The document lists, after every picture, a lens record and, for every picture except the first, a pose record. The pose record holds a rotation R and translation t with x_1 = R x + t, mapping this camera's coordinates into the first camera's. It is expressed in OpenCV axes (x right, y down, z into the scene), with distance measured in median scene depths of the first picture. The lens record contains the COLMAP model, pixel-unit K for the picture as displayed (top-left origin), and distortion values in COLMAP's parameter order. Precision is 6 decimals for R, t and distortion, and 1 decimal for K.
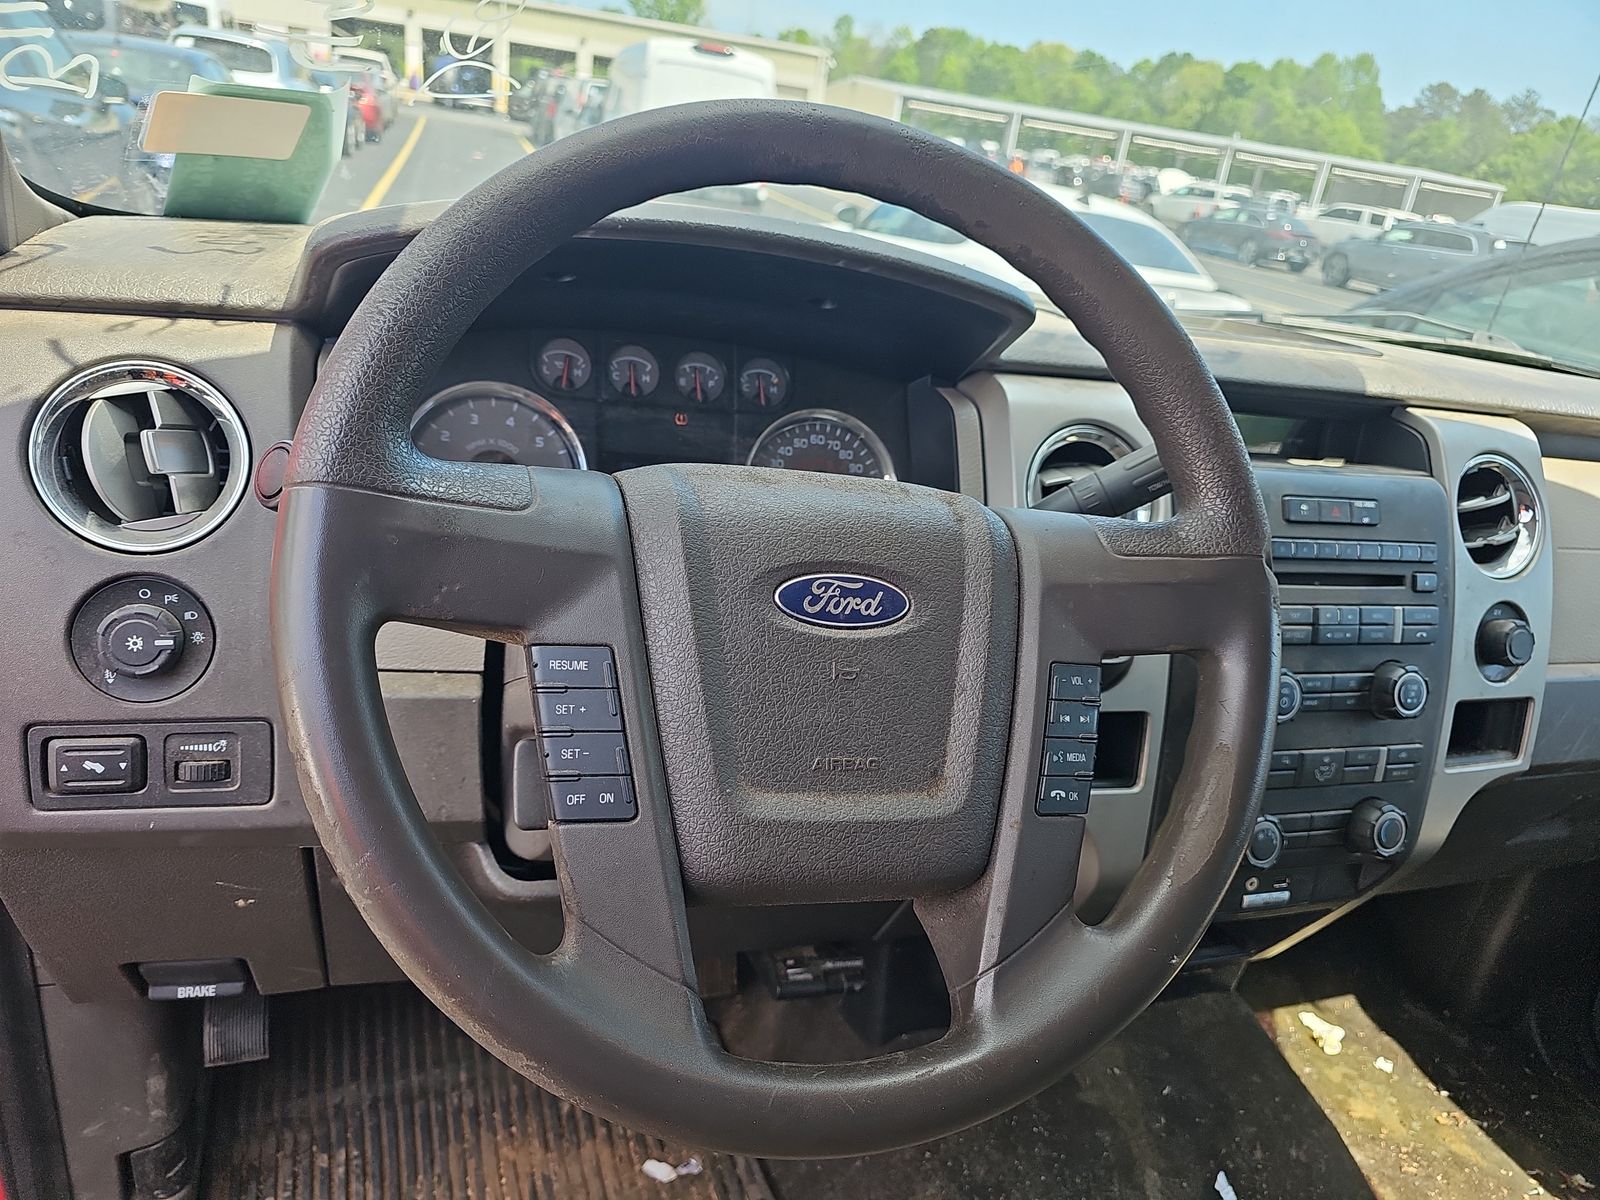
lens RADIAL K [[1063.0, 0, 800.0], [0, 1063.0, 600.0], [0, 0, 1]] dist [0.046557, -0.056232]
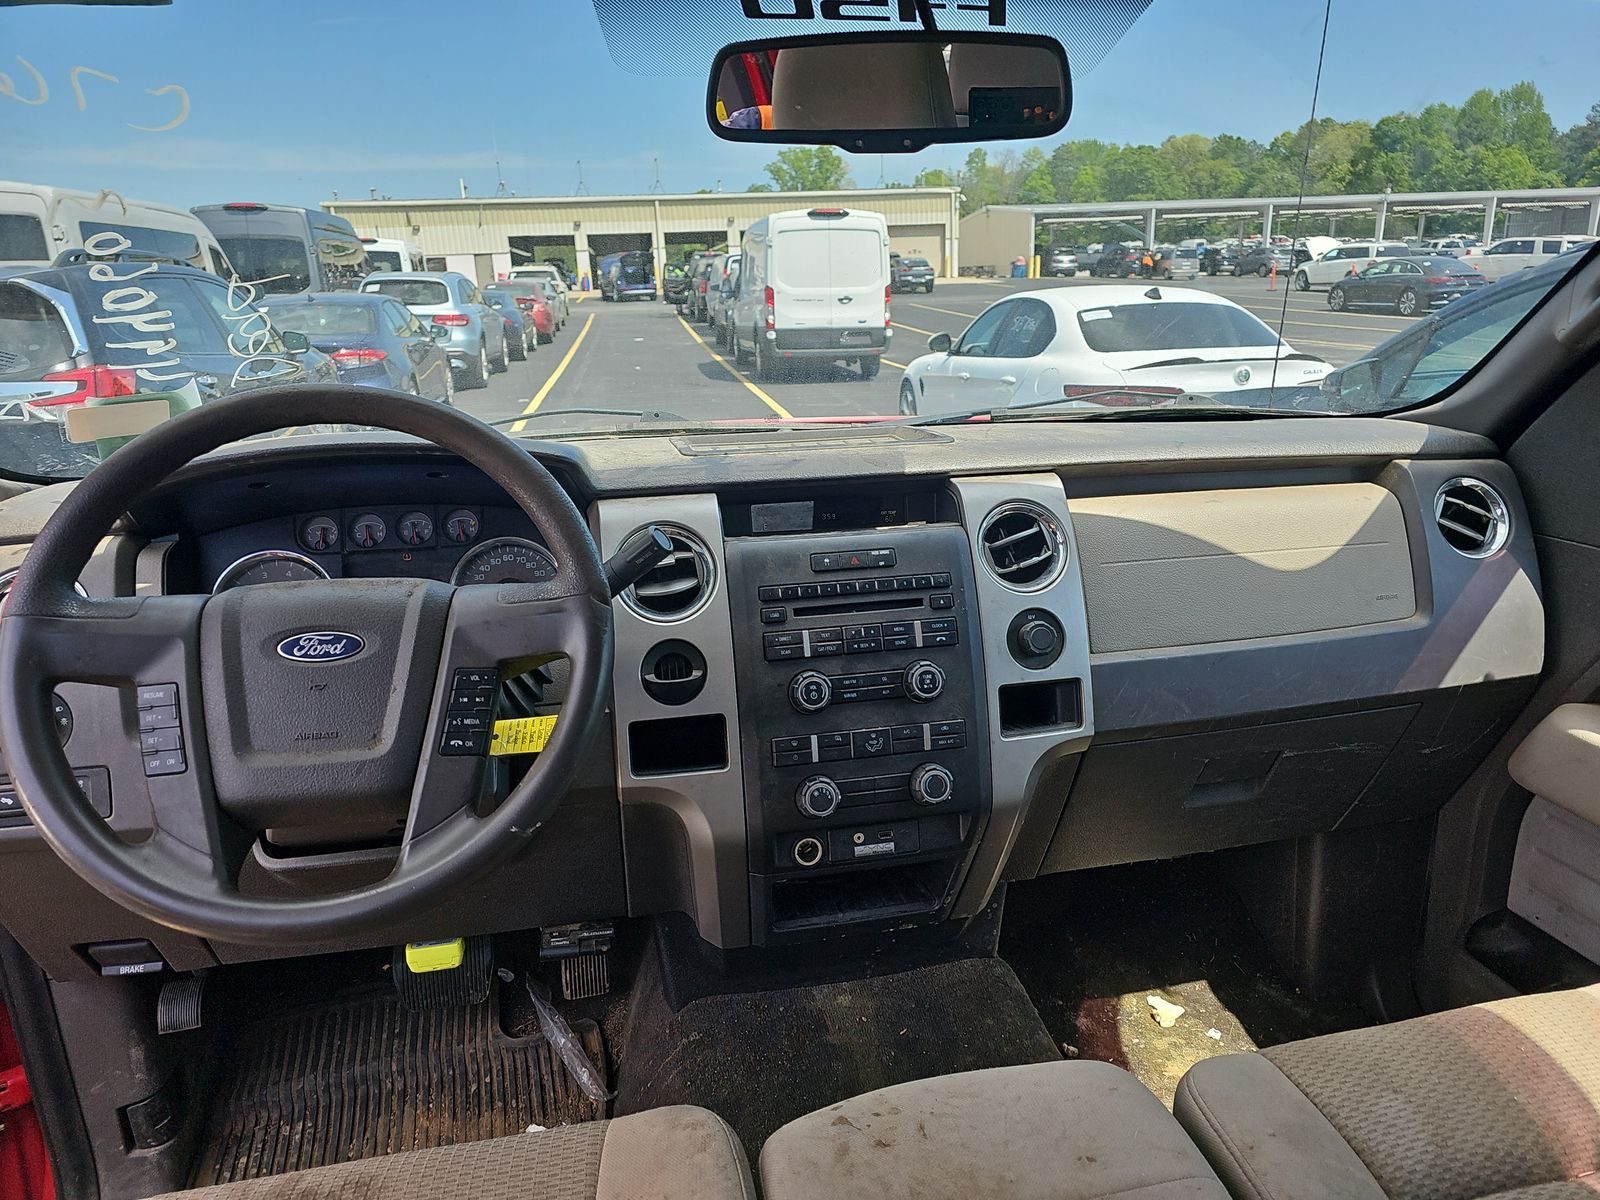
lens RADIAL K [[1026.1, 0, 800.0], [0, 1026.1, 600.0], [0, 0, 1]] dist [0.066122, -0.065421]
pose [[0.981665, -0.128272, -0.140995, 0.568975], [0.111519, 0.986377, -0.120928, 0.117031], [0.154586, 0.102987, 0.982597, -0.319522]]
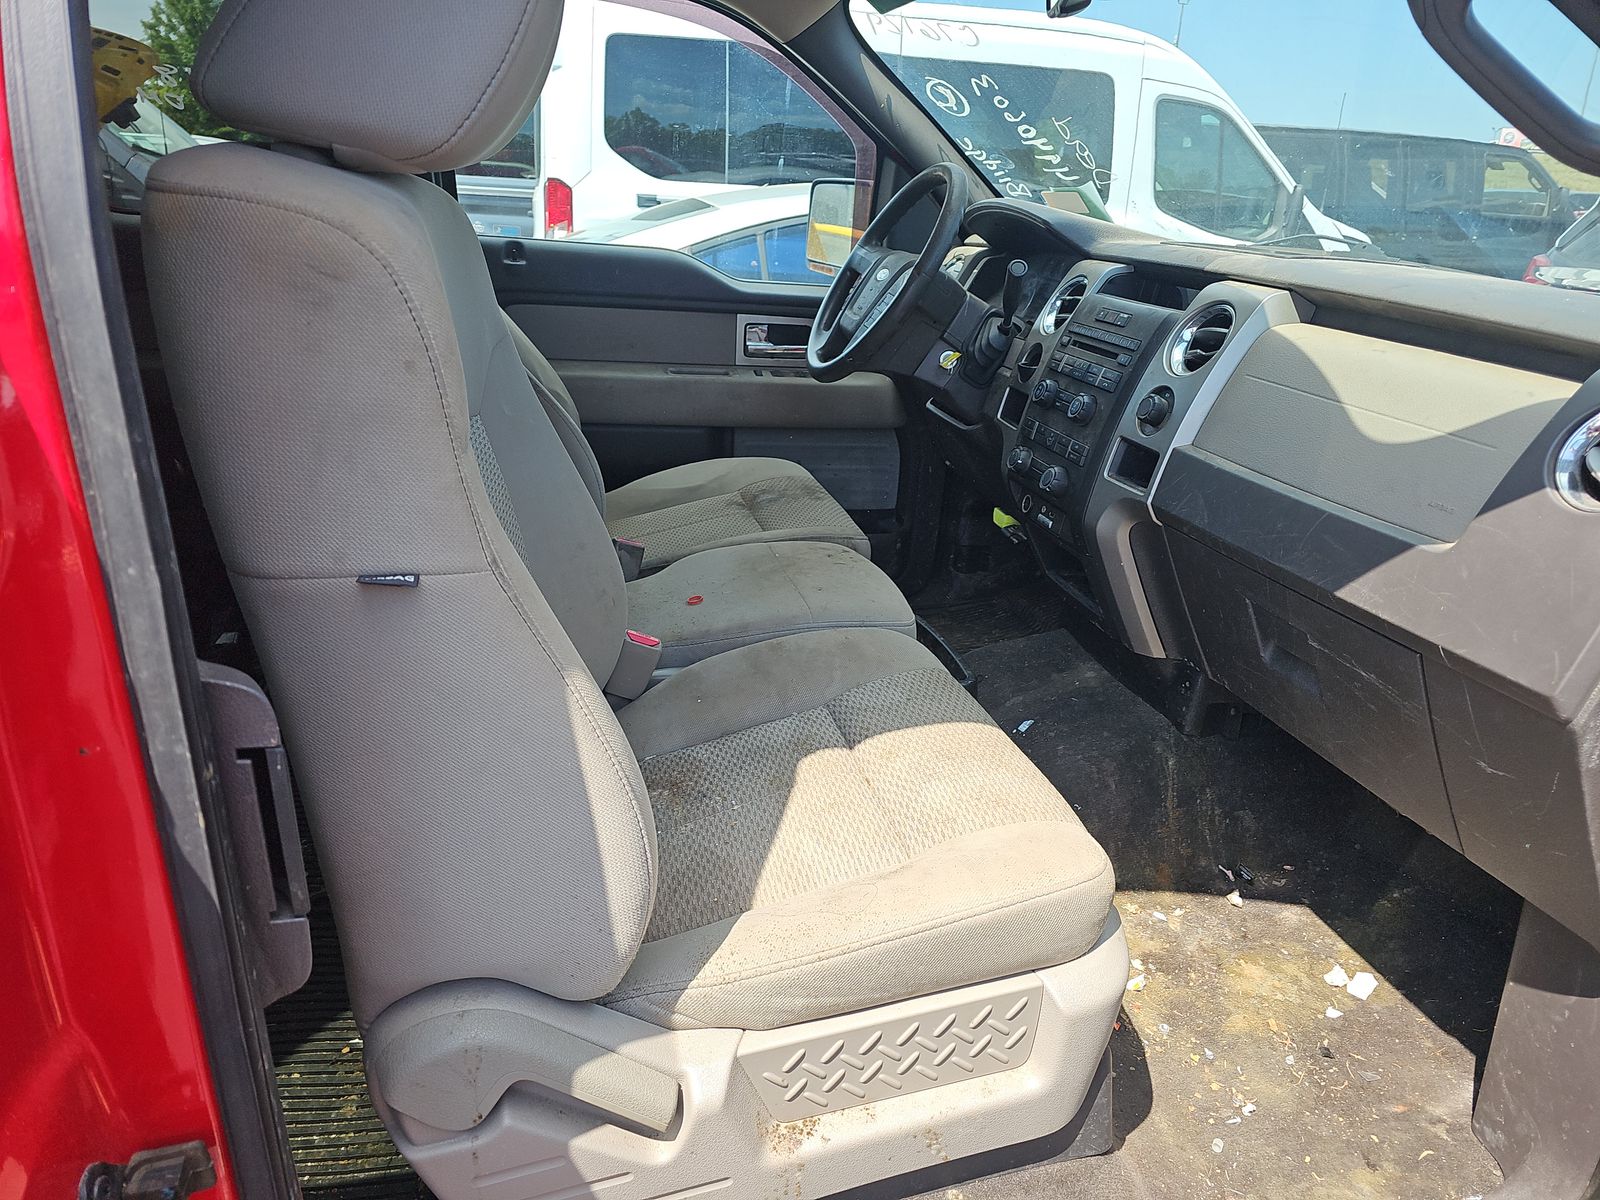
lens RADIAL K [[1063.0, 0, 800.0], [0, 1063.0, 600.0], [0, 0, 1]] dist [0.046557, -0.056232]
pose [[-0.086815, 0.220406, -0.971537, 2.379467], [-0.432249, 0.870307, 0.236066, 0.141829], [0.897565, 0.440440, 0.019715, 0.630442]]
